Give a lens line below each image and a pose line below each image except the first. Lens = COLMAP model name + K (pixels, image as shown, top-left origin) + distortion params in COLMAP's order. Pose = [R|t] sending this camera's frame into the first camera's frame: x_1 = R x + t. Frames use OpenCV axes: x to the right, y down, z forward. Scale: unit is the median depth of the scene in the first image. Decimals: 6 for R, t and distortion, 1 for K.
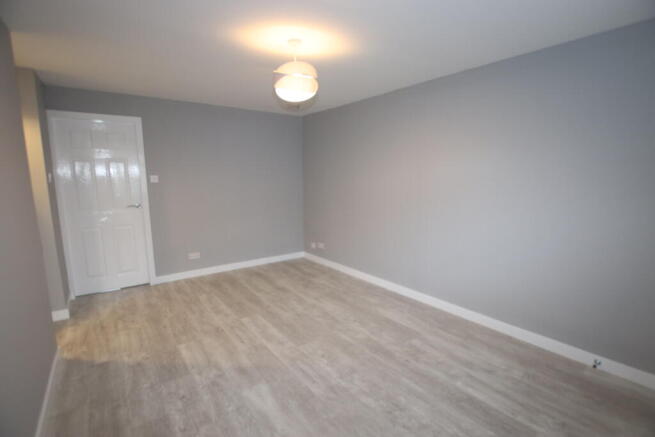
lens RADIAL K [[307.6, 0, 330.5], [0, 307.6, 222.7], [0, 0, 1]] dist [-0.021158, 0.000235]
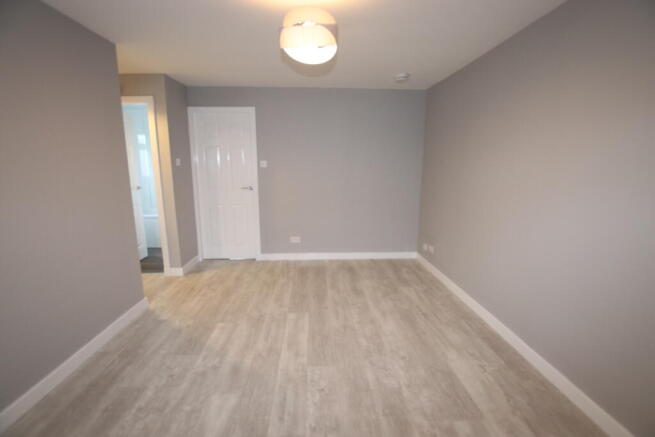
lens RADIAL K [[307.6, 0, 330.5], [0, 307.6, 222.7], [0, 0, 1]] dist [-0.021158, 0.000235]
pose [[0.825859, 0.108212, -0.553396, 0.295297], [-0.087915, 0.994122, 0.063191, -0.032583], [0.556981, -0.003535, 0.830518, 0.282272]]
